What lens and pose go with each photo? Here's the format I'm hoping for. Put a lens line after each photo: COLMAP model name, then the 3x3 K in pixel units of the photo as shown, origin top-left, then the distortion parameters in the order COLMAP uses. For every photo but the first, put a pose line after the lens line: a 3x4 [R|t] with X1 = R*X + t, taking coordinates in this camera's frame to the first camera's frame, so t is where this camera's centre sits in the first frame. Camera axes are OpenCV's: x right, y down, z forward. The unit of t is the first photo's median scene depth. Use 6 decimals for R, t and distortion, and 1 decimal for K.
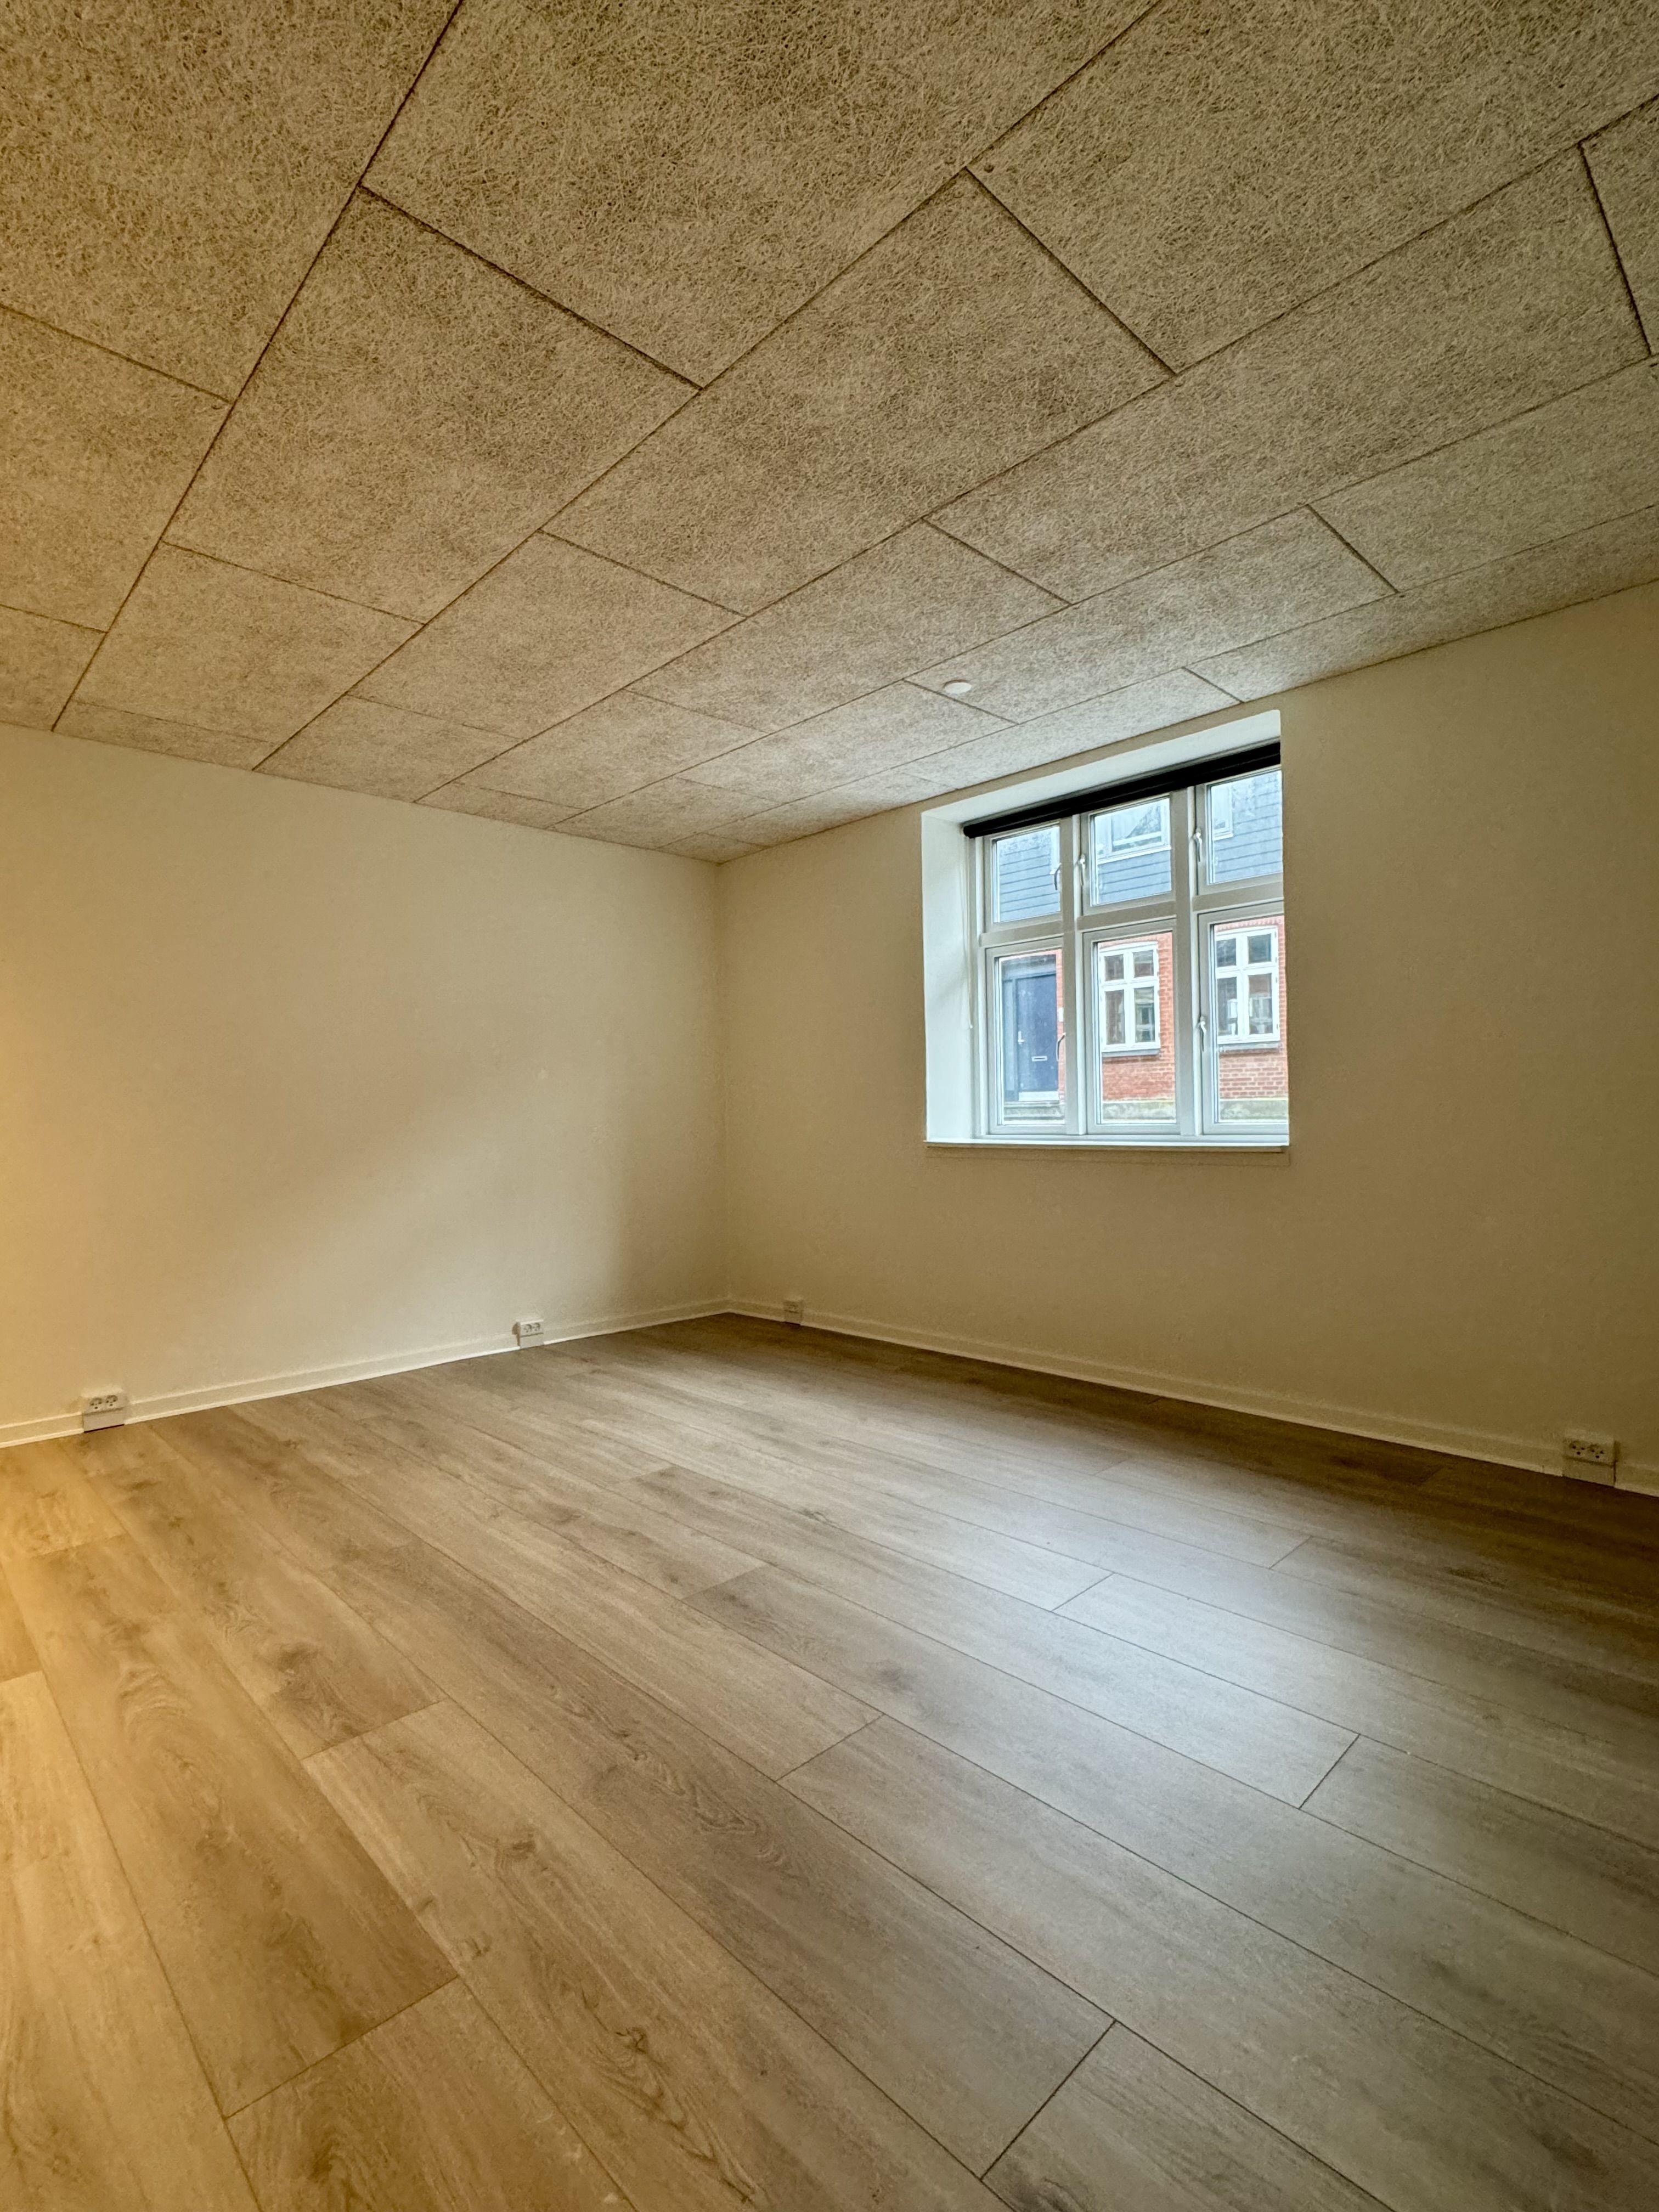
lens RADIAL K [[1035.1, 0, 830.0], [0, 1035.1, 1108.1], [0, 0, 1]] dist [-0.000526, -0.000309]
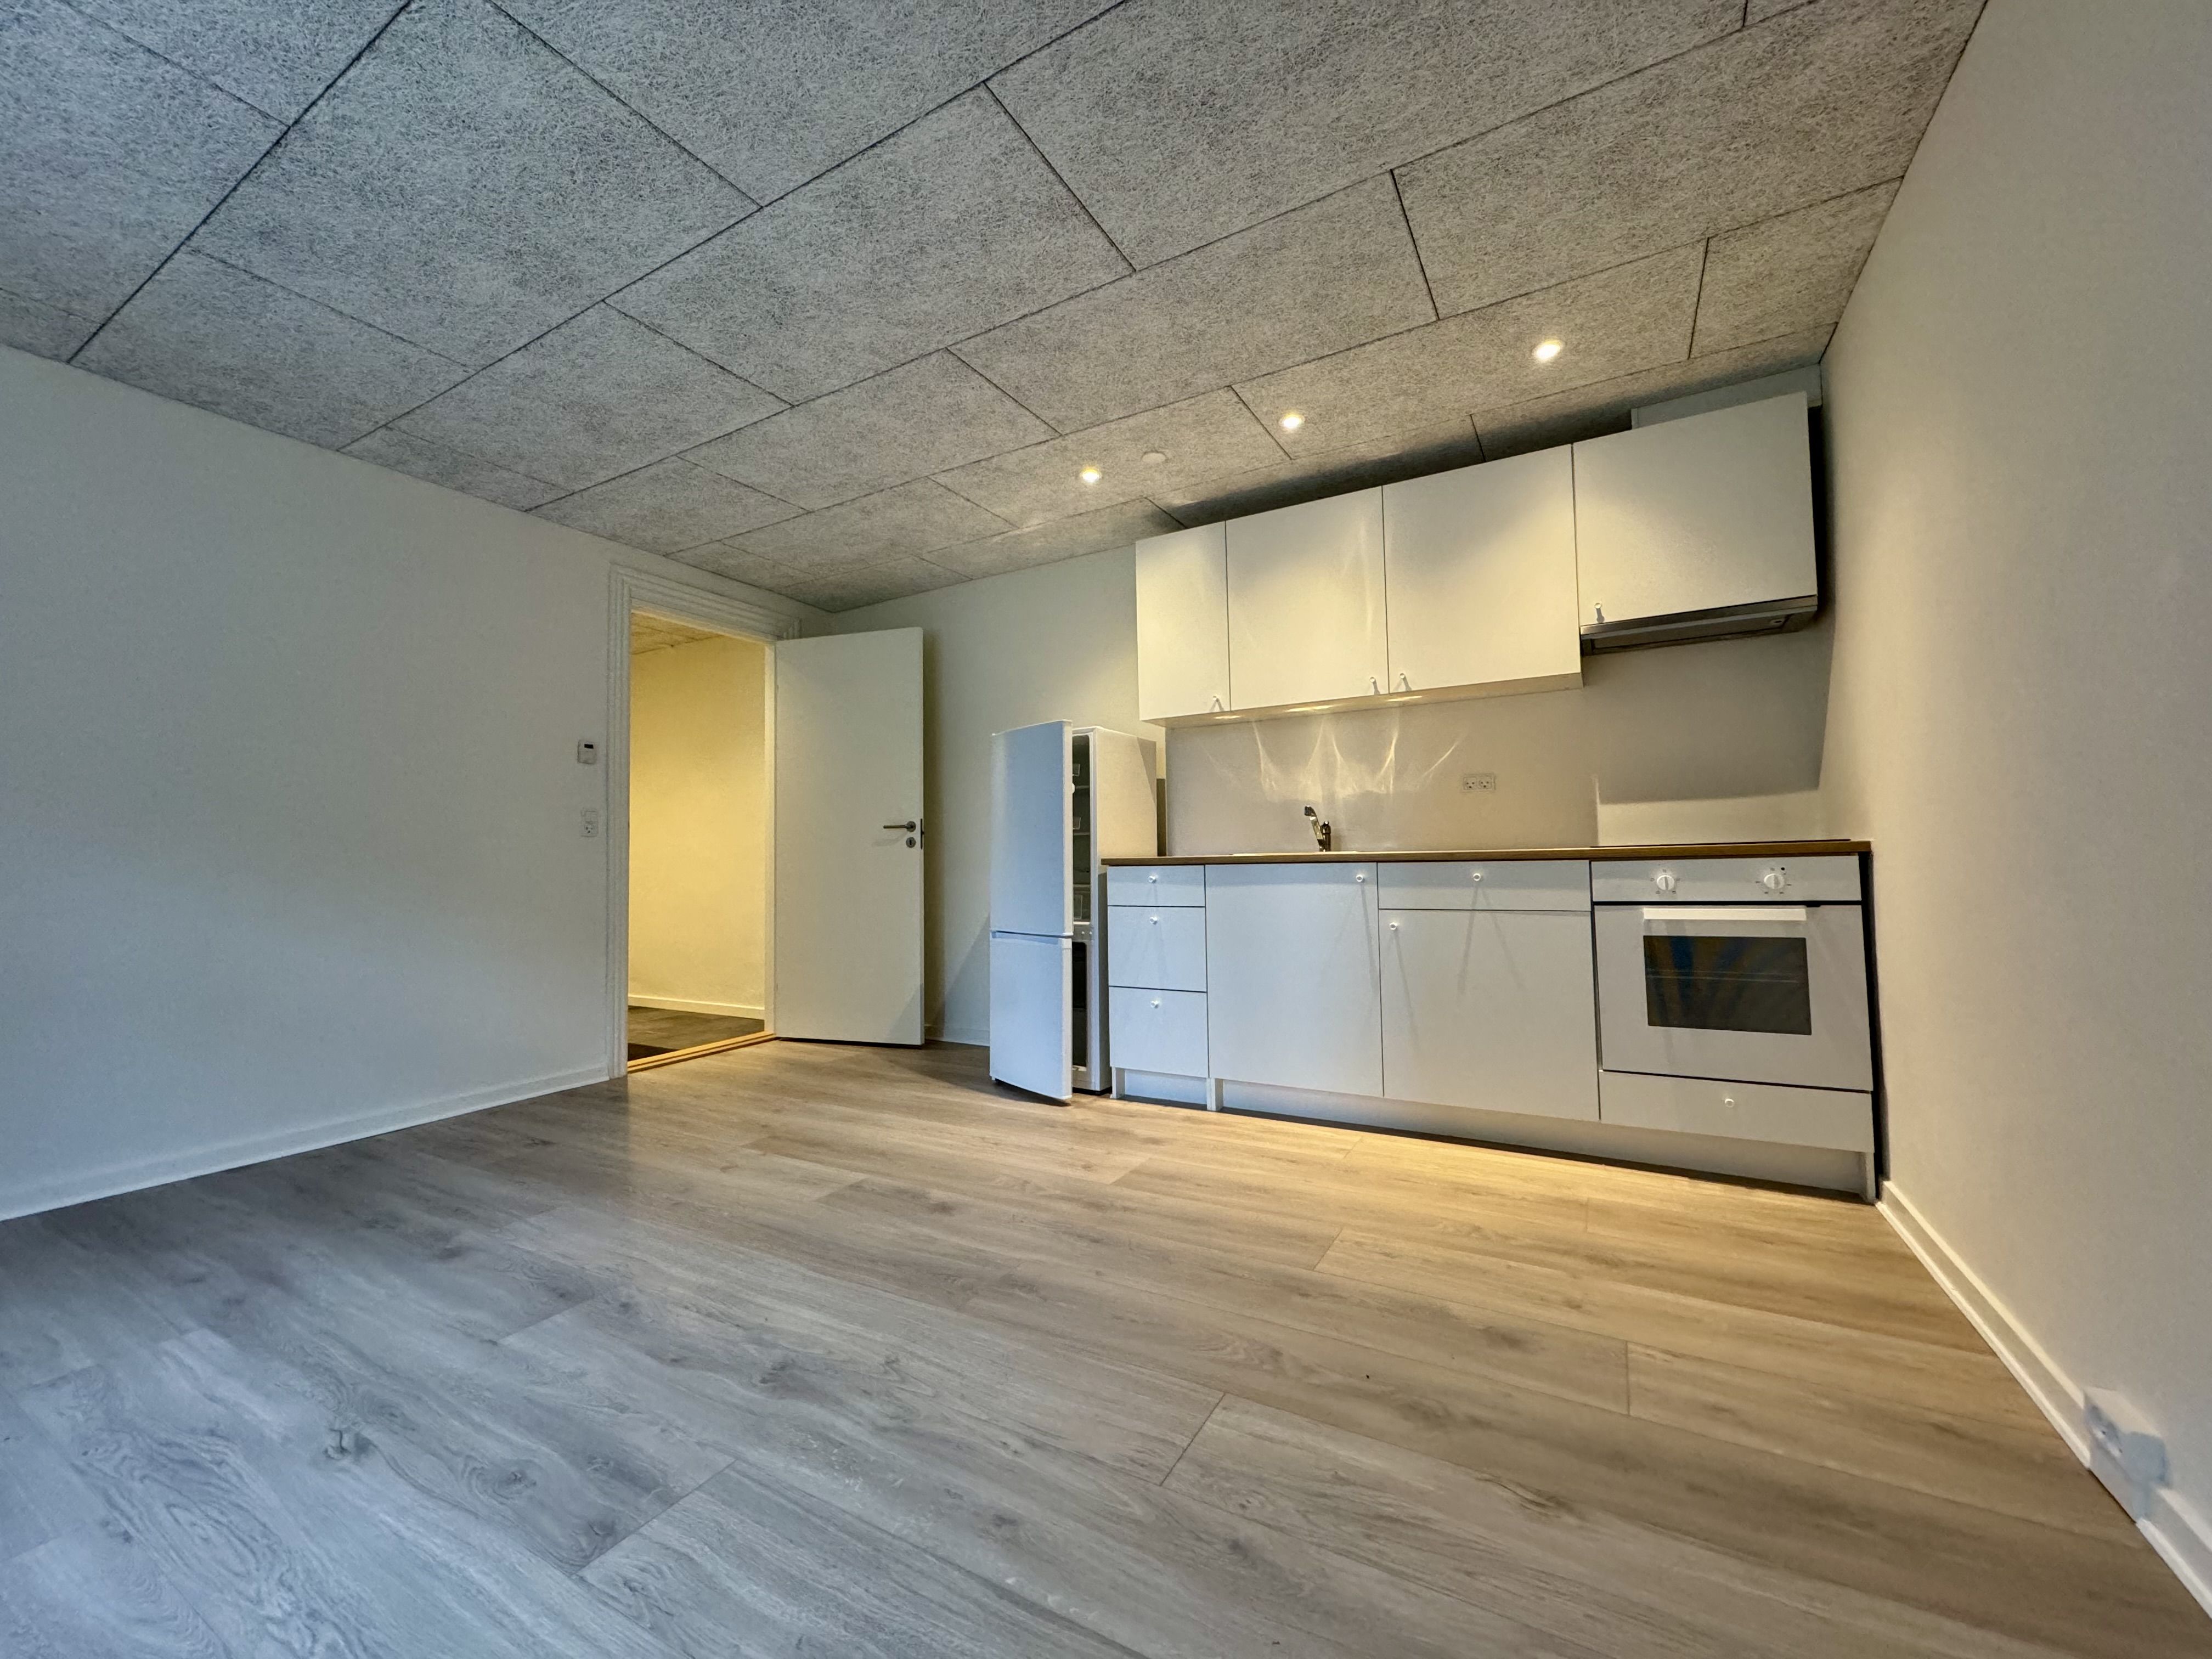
lens RADIAL K [[877.5, 0, 1097.8], [0, 877.5, 827.6], [0, 0, 1]] dist [-0.000979, -0.000292]
pose [[-0.962148, 0.023136, -0.271545, -0.331941], [0.035796, 0.998486, -0.041762, 0.068639], [0.270168, -0.049901, -0.961519, 1.766971]]
